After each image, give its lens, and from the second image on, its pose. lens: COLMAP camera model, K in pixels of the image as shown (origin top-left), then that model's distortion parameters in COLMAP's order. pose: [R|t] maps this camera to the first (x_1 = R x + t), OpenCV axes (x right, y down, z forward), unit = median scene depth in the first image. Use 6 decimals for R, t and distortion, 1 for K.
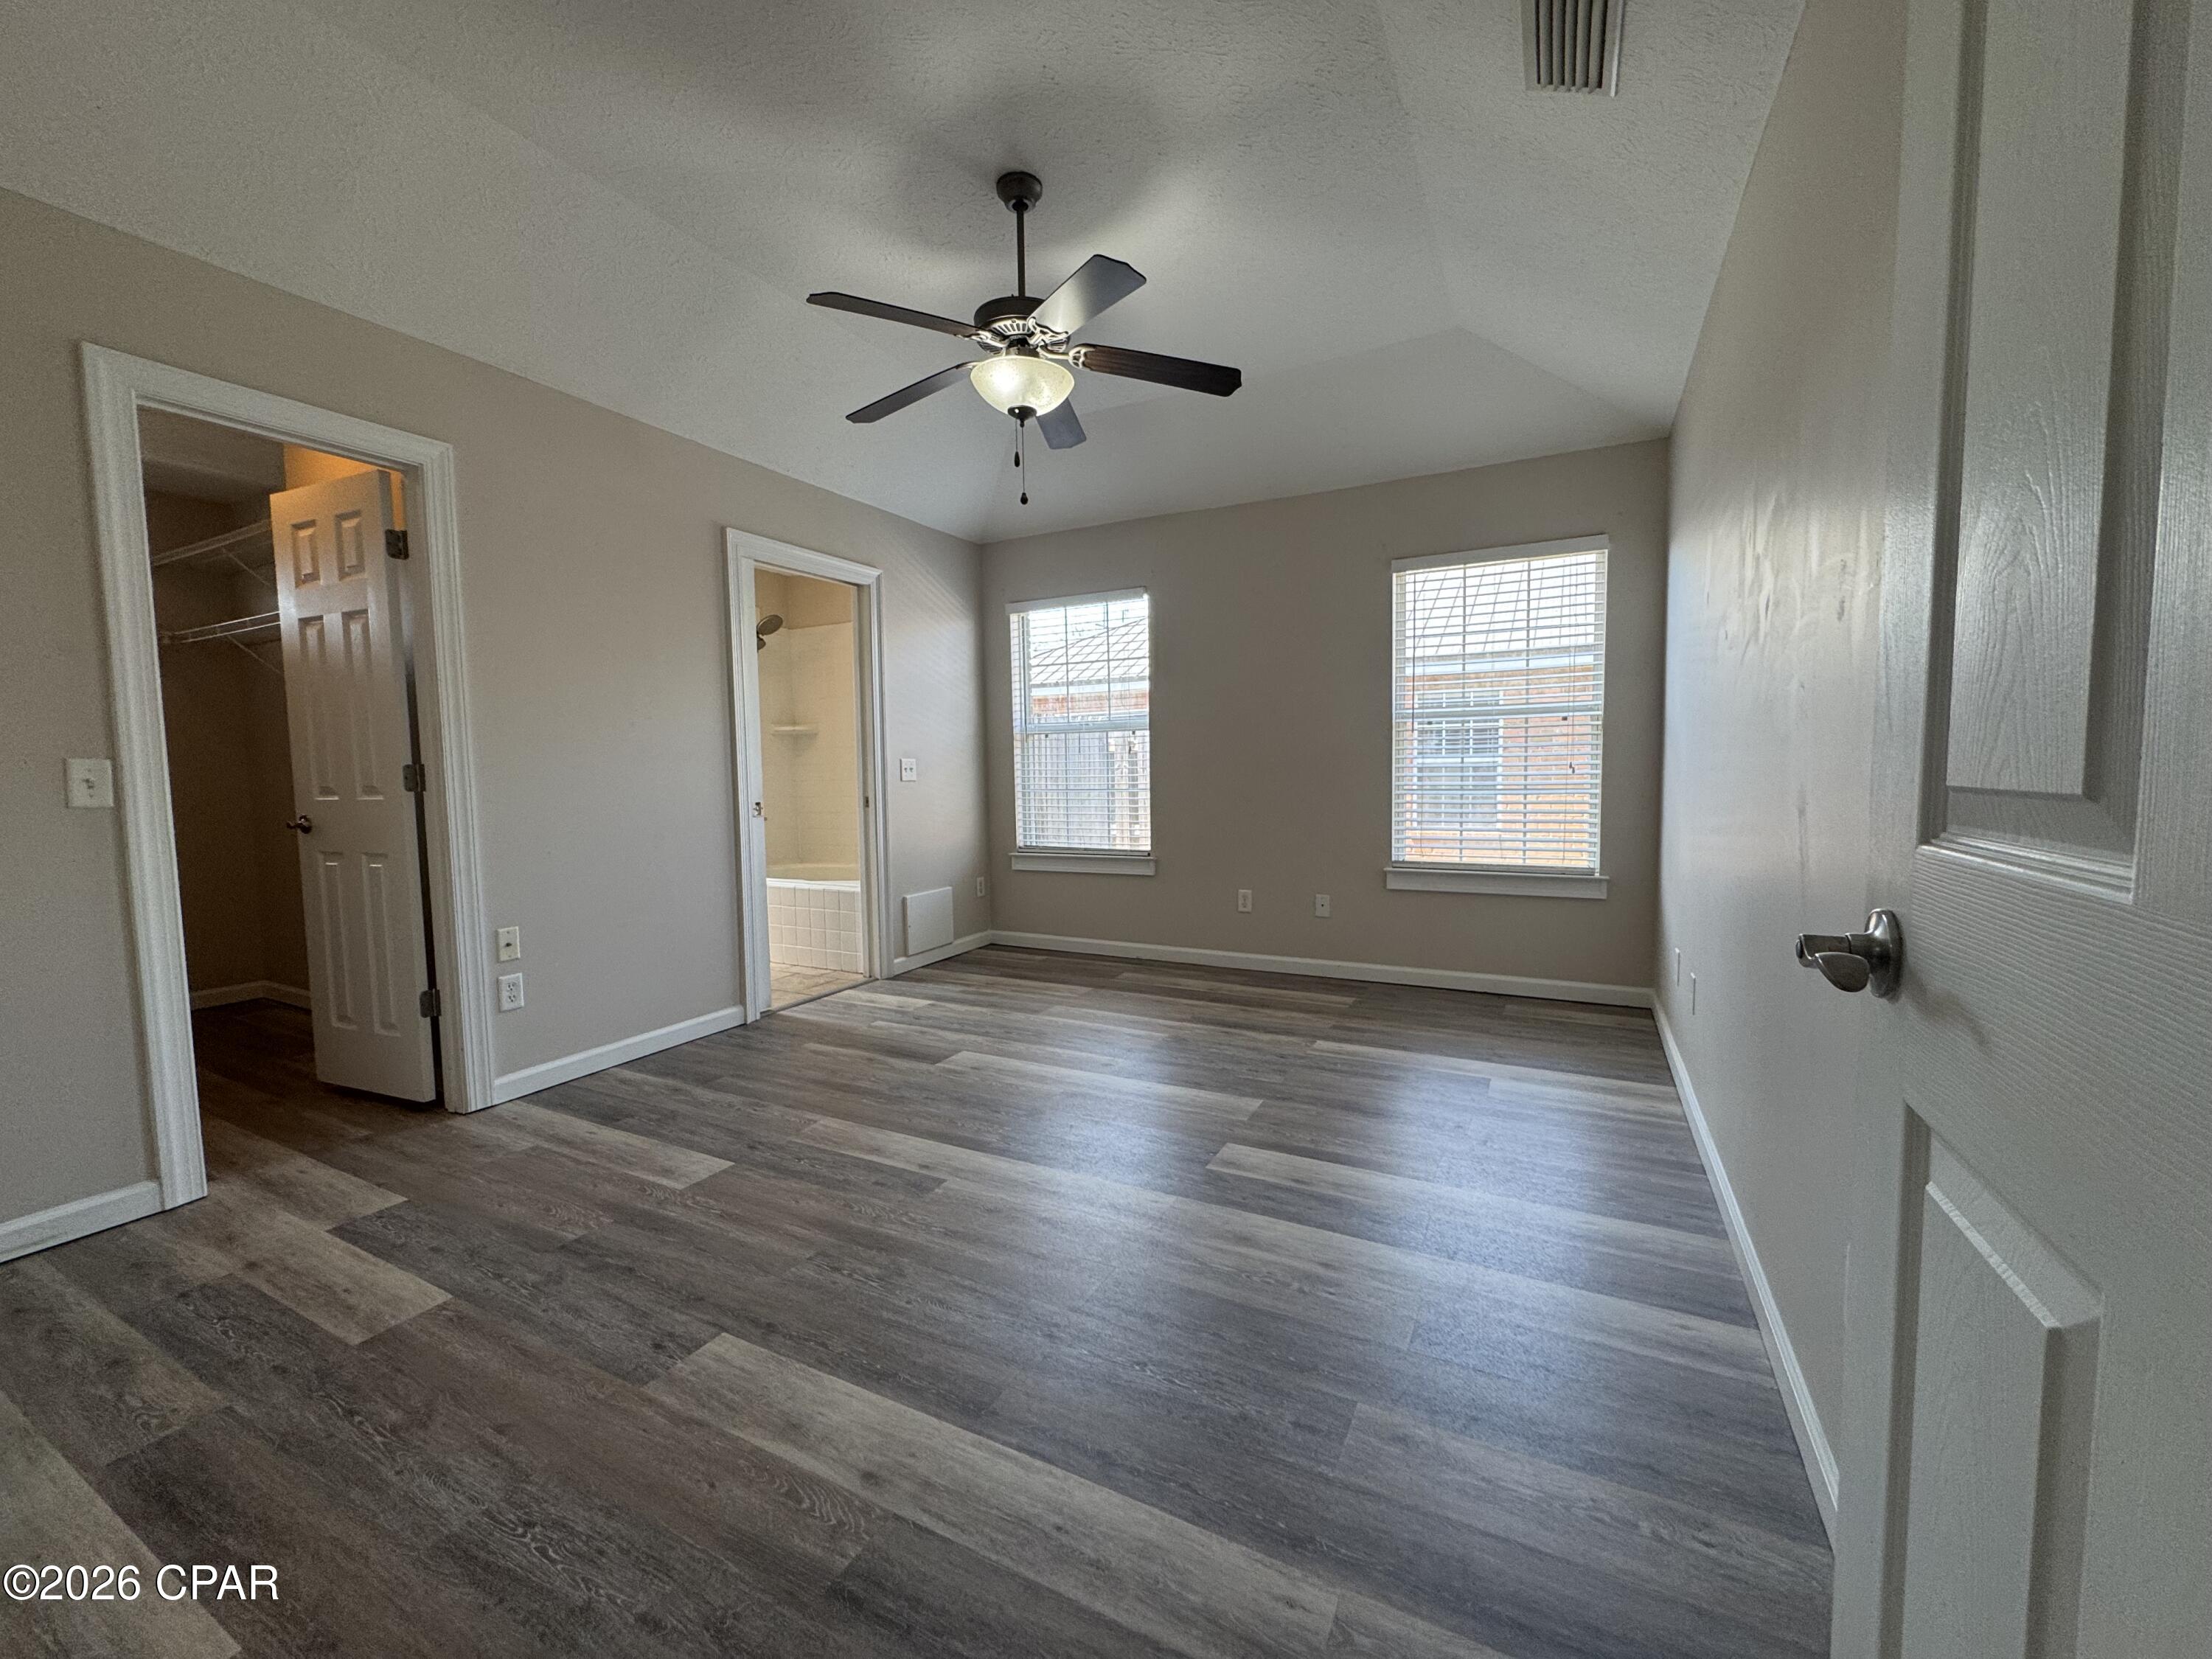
lens RADIAL K [[886.0, 0, 1106.0], [0, 886.0, 829.5], [0, 0, 1]] dist [-0.008626, 0.000669]
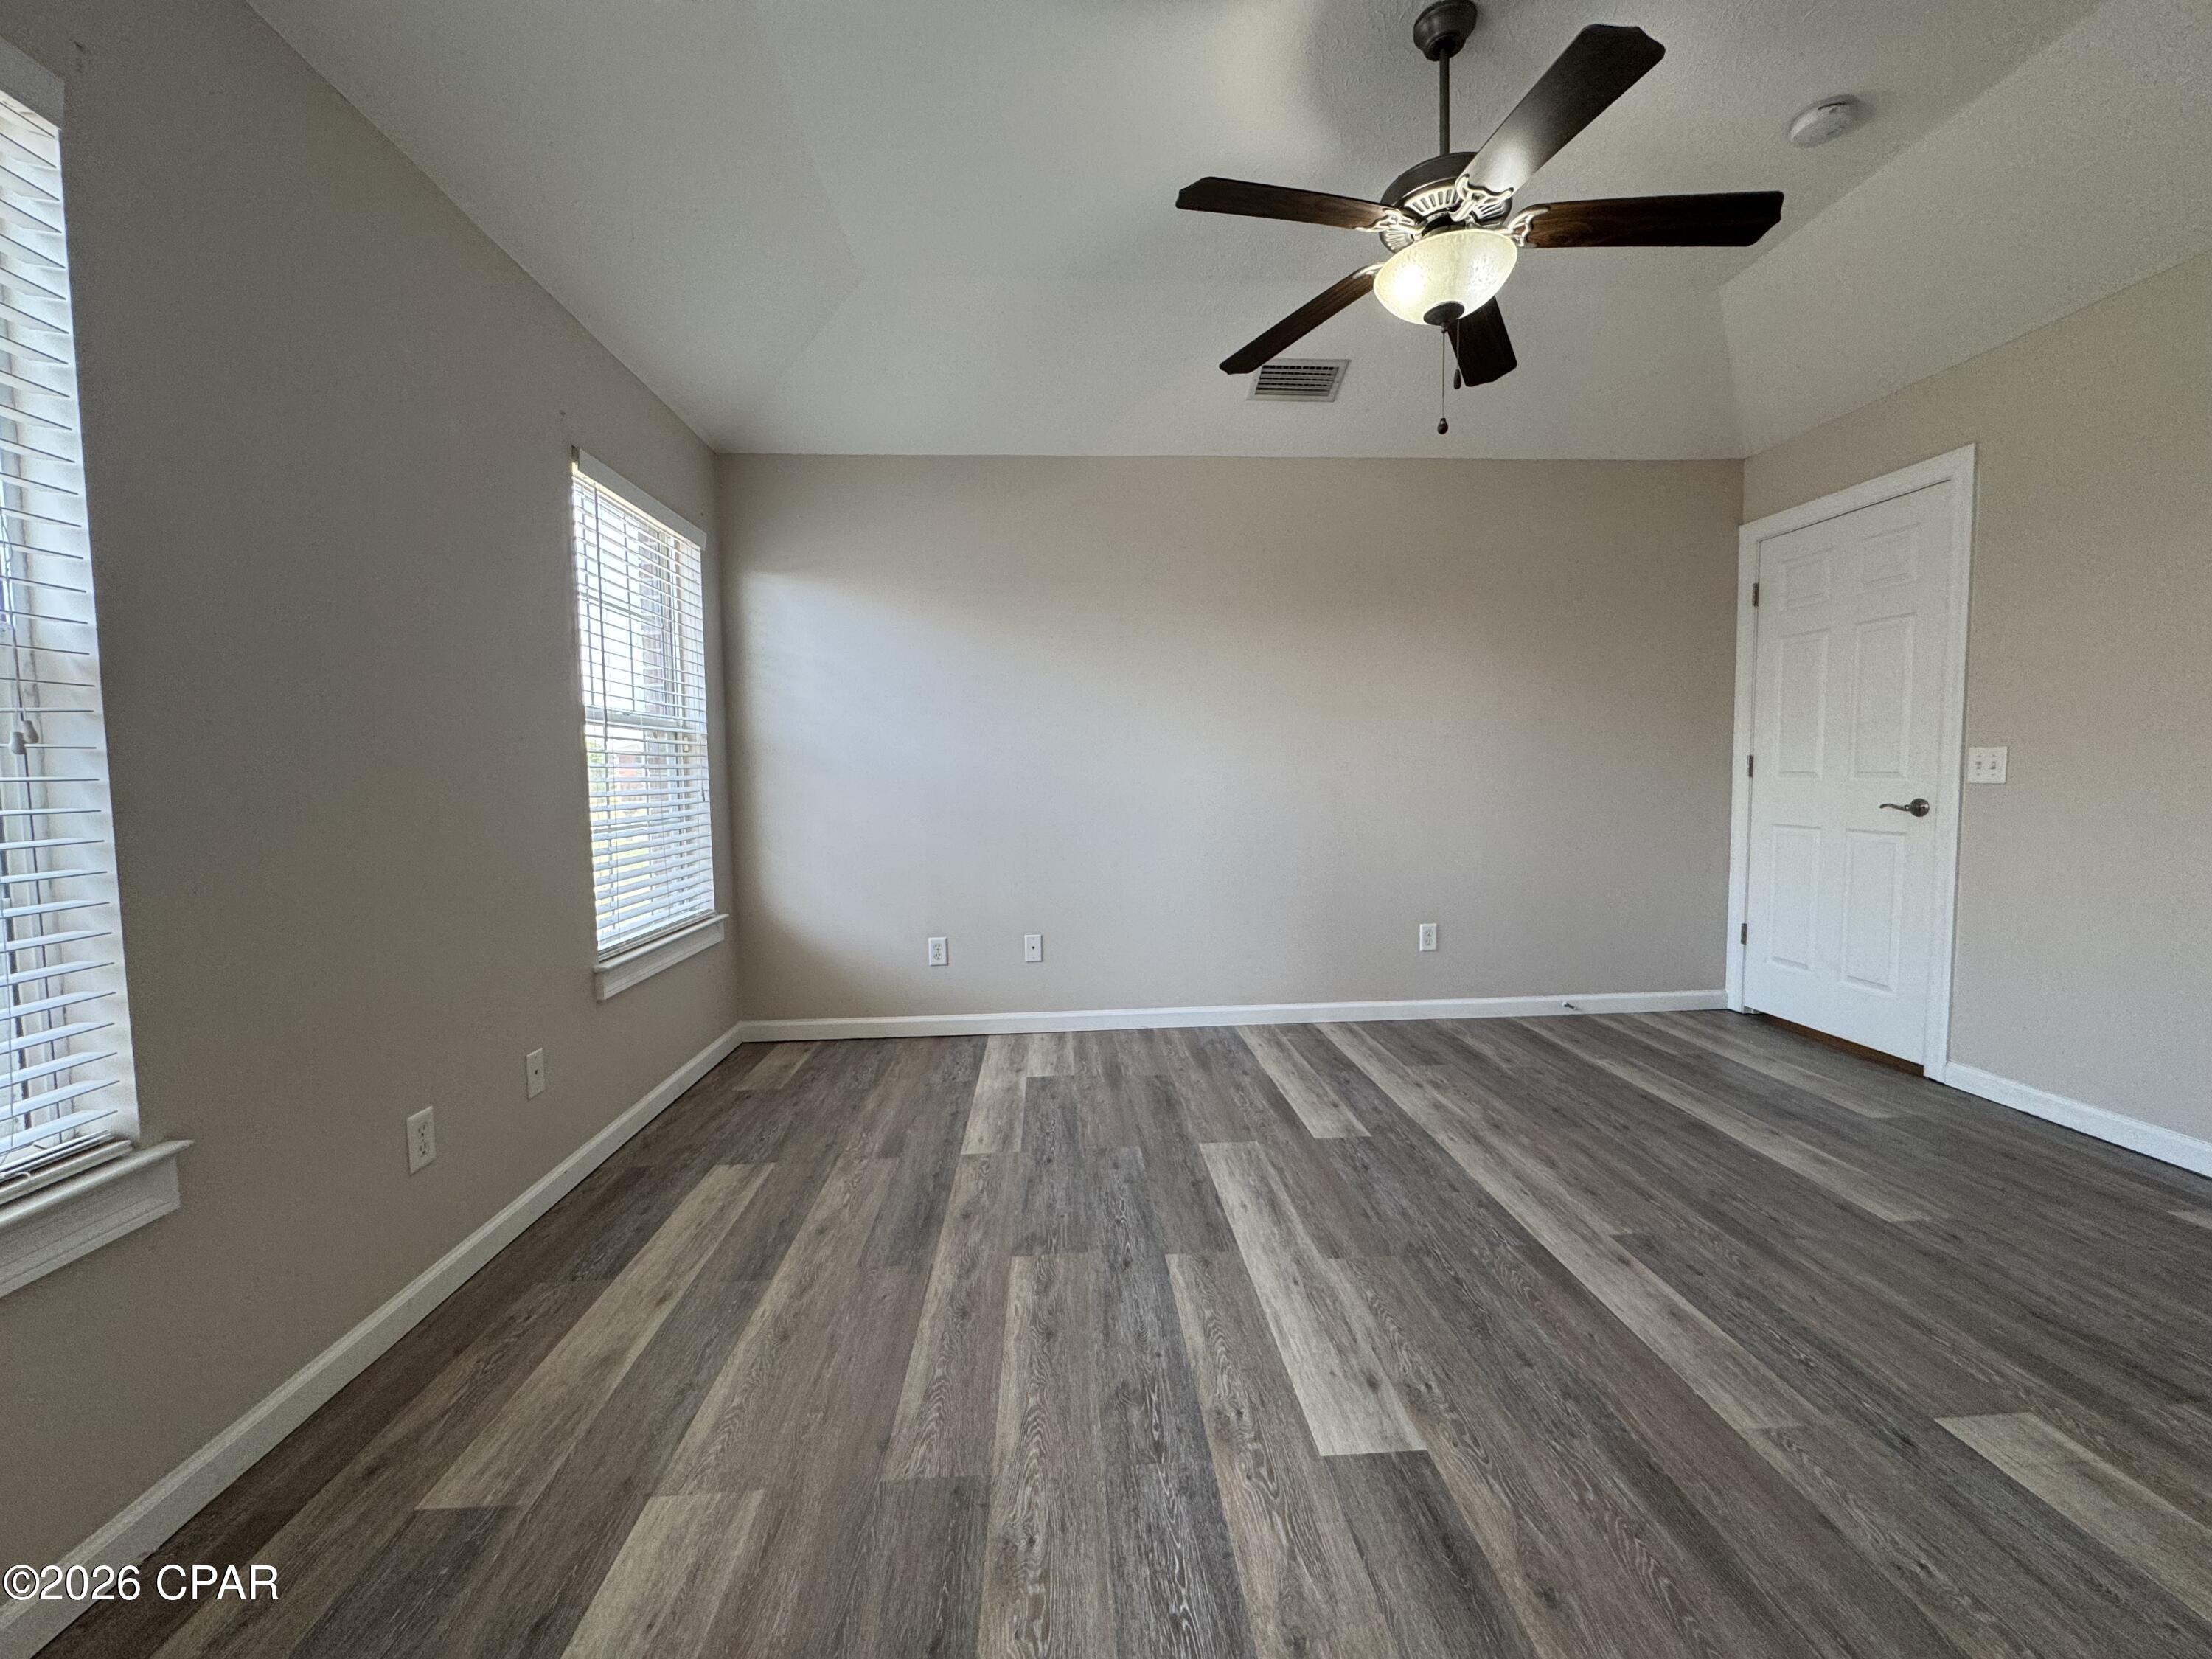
lens RADIAL K [[886.0, 0, 1106.0], [0, 886.0, 829.5], [0, 0, 1]] dist [-0.008626, 0.000669]
pose [[-0.520449, -0.031350, 0.853317, -0.466314], [0.086236, 0.992287, 0.089053, -0.090691], [-0.849527, 0.119934, -0.513731, 1.300583]]
